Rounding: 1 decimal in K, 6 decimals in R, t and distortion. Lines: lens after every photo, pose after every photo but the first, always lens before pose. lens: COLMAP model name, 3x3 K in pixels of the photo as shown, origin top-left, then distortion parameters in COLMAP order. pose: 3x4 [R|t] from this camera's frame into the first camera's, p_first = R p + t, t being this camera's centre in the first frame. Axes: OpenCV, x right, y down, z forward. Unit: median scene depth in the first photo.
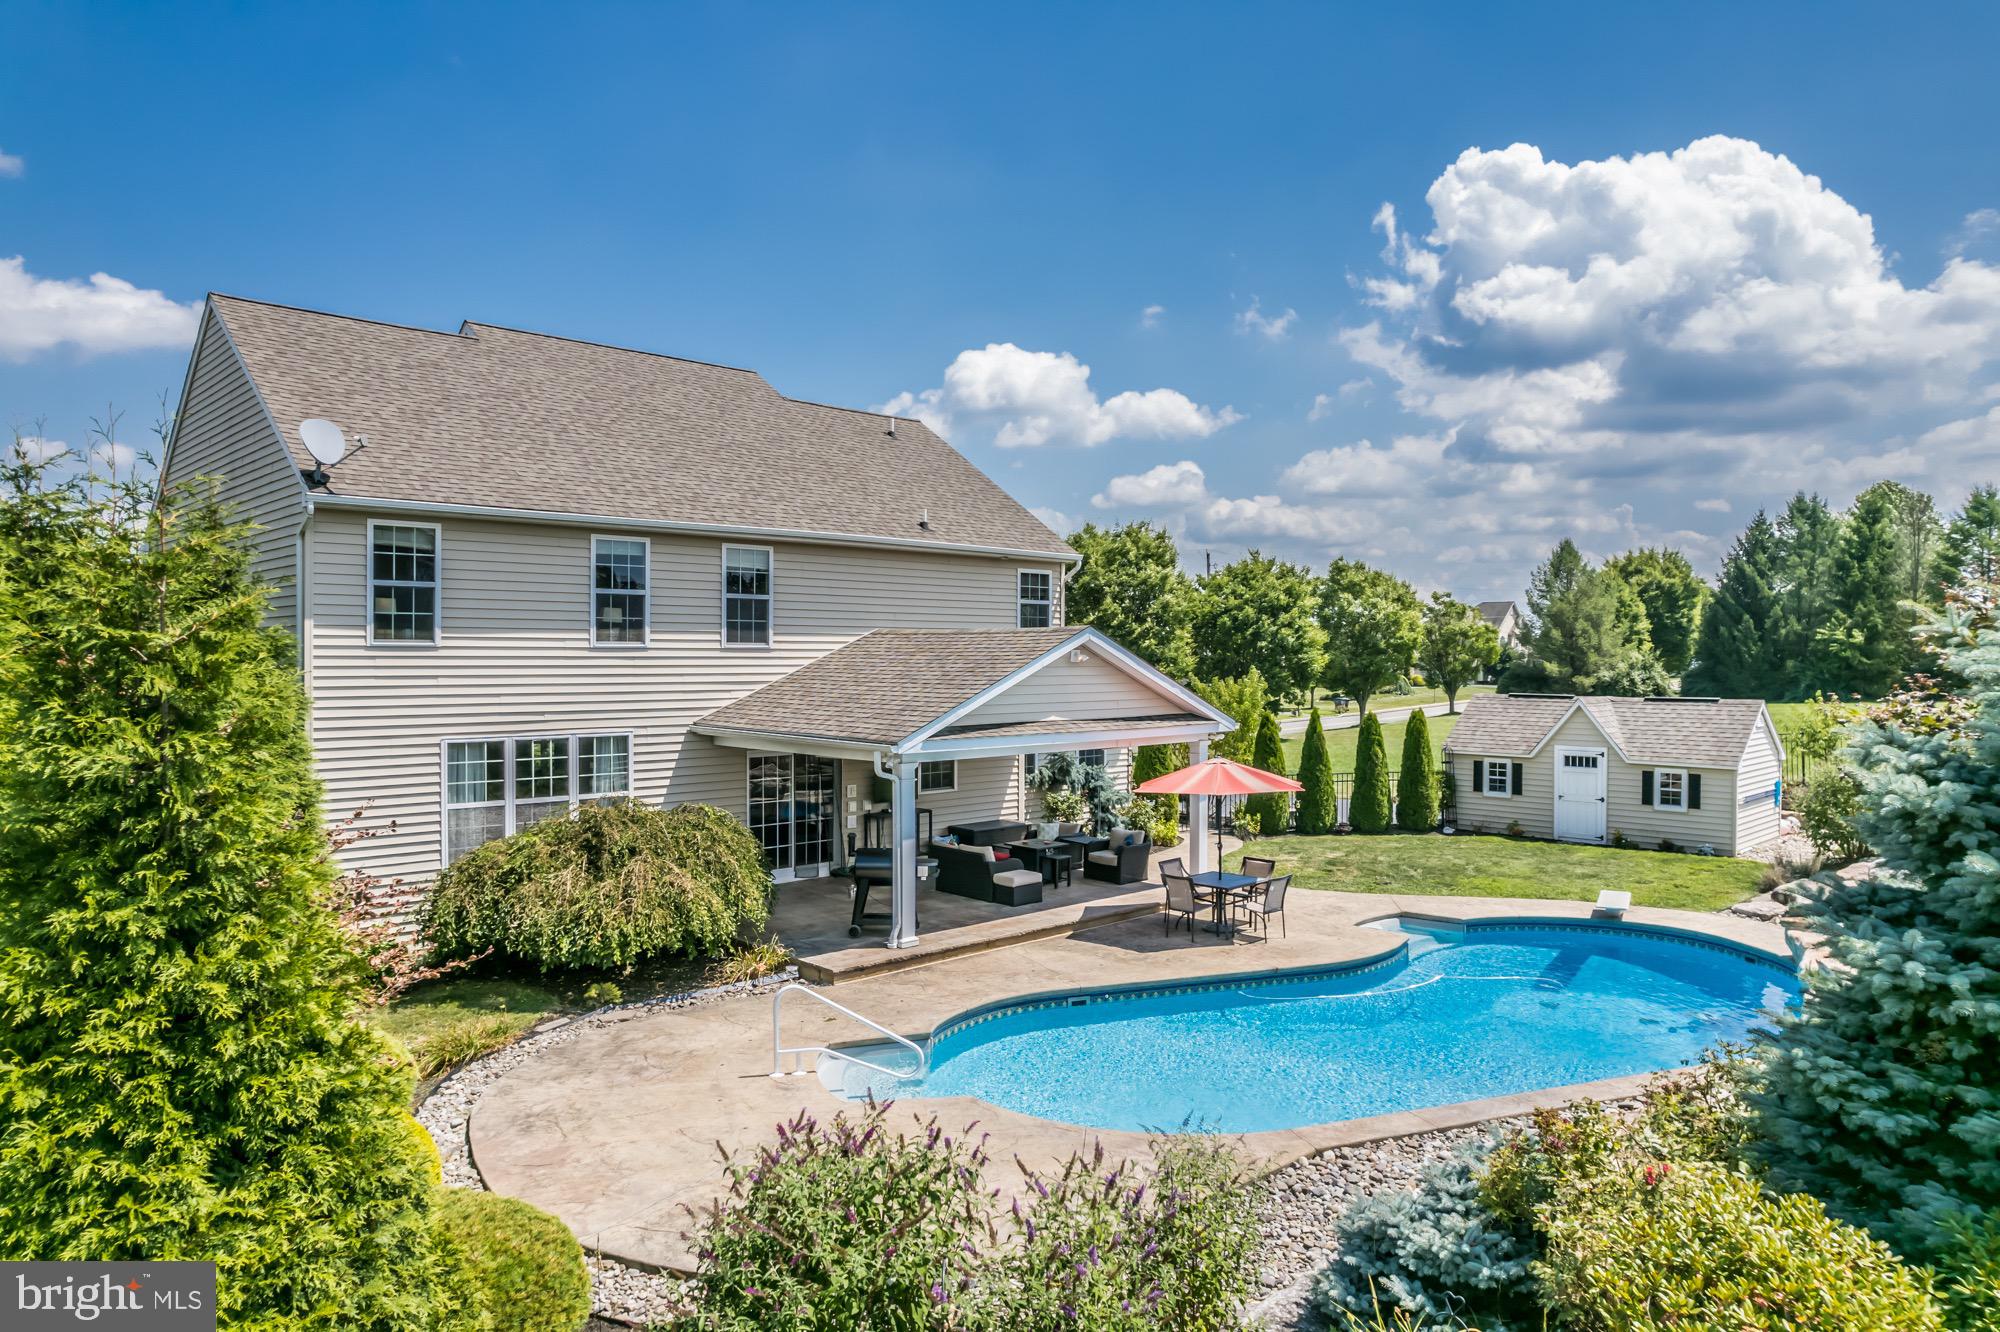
lens RADIAL K [[1282.2, 0, 1007.0], [0, 1282.2, 669.0], [0, 0, 1]] dist [-0.081655, 0.072439]
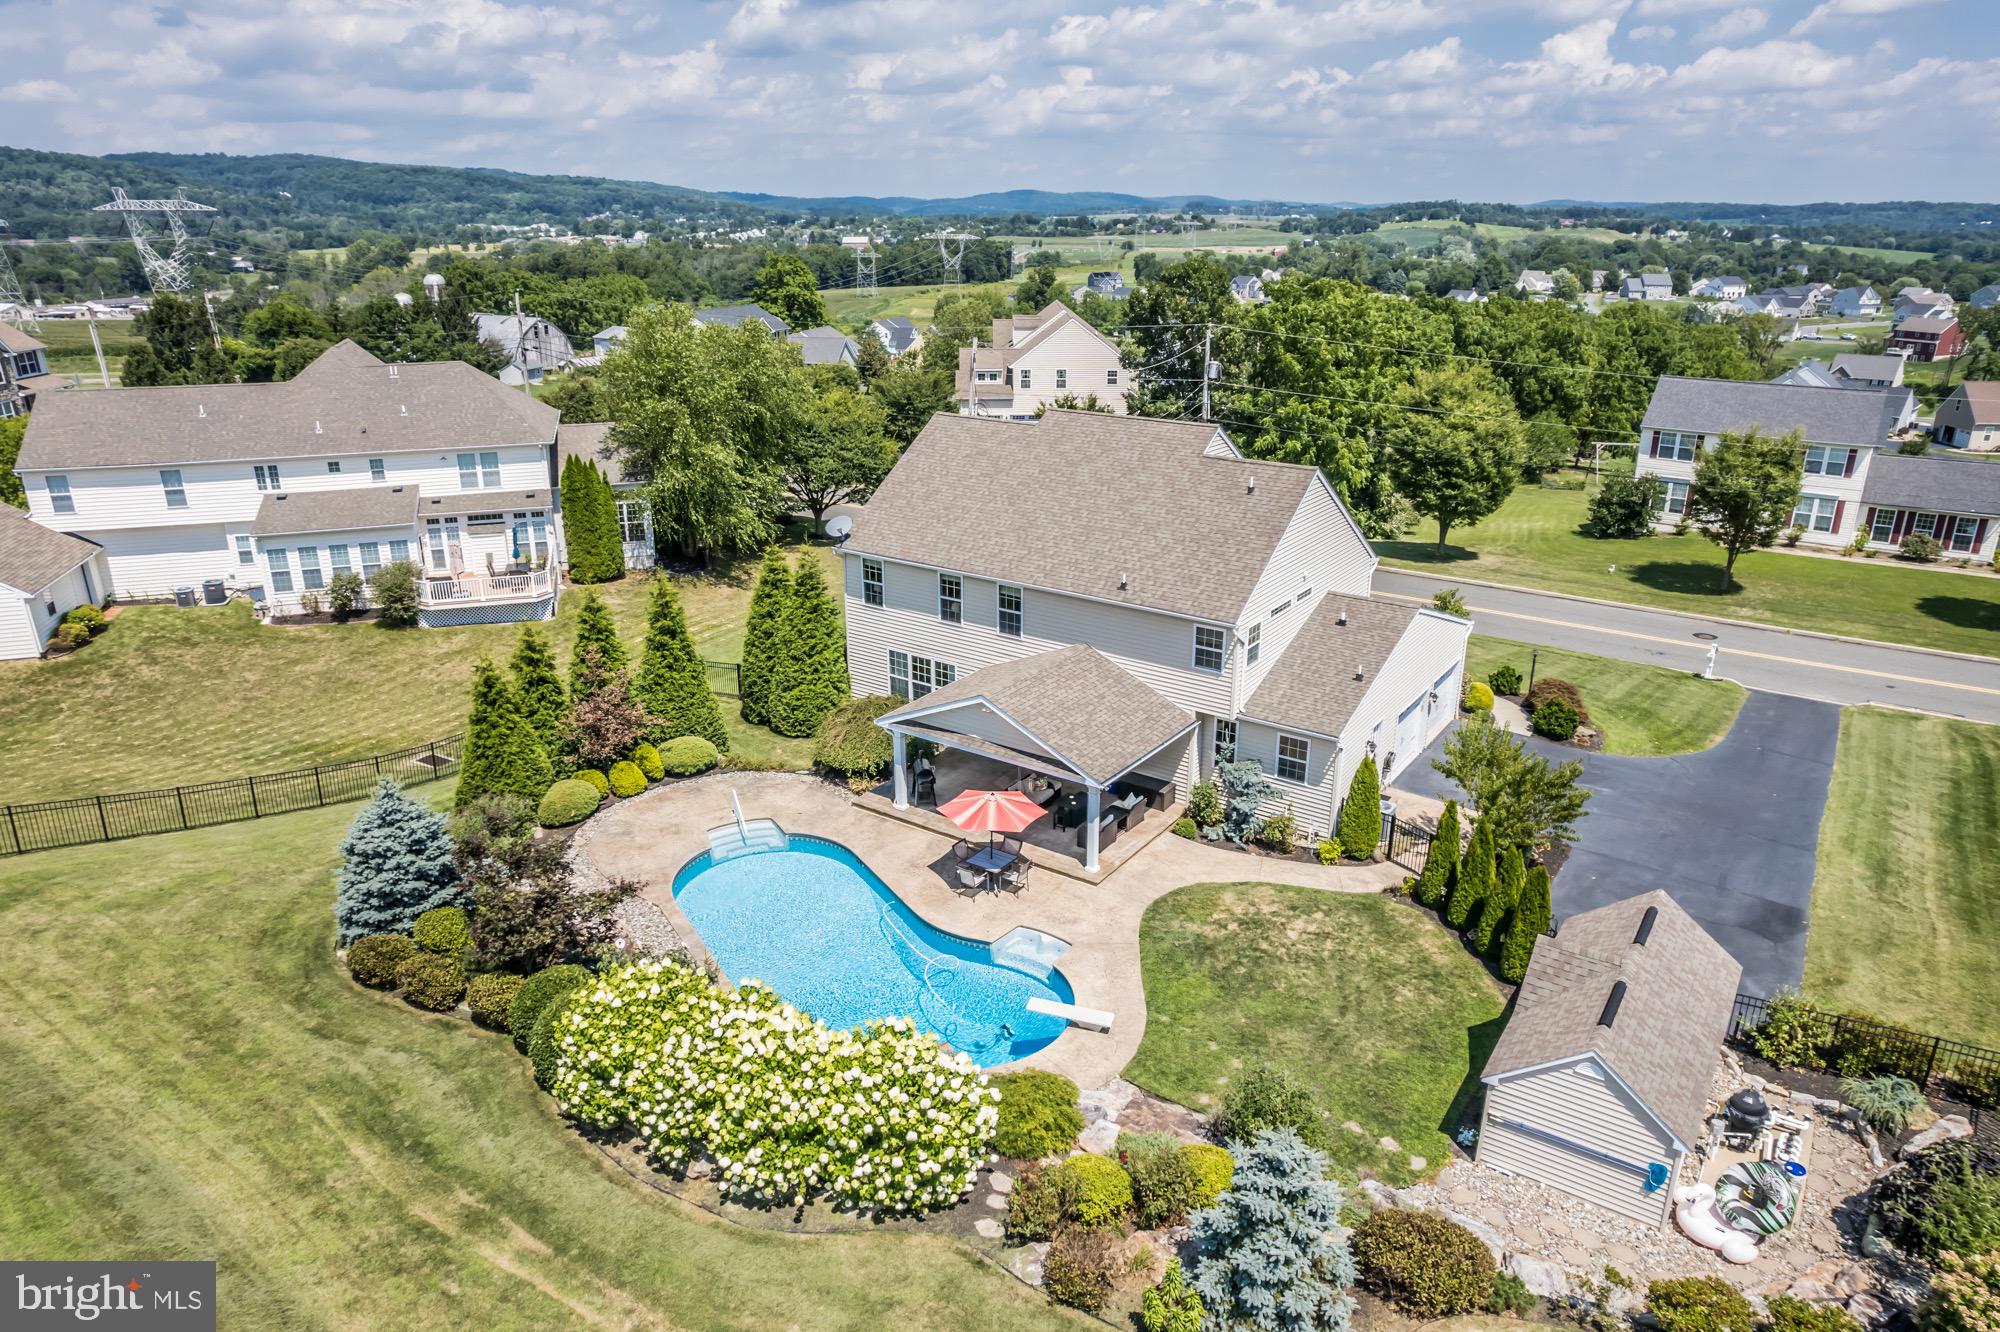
lens RADIAL K [[1279.3, 0, 1004.1], [0, 1279.3, 668.8], [0, 0, 1]] dist [-0.076722, 0.064036]
pose [[0.189058, 0.331056, -0.924478, 1.640441], [-0.008694, 0.941983, 0.335547, -0.641137], [0.981927, -0.055400, 0.180968, 0.700875]]
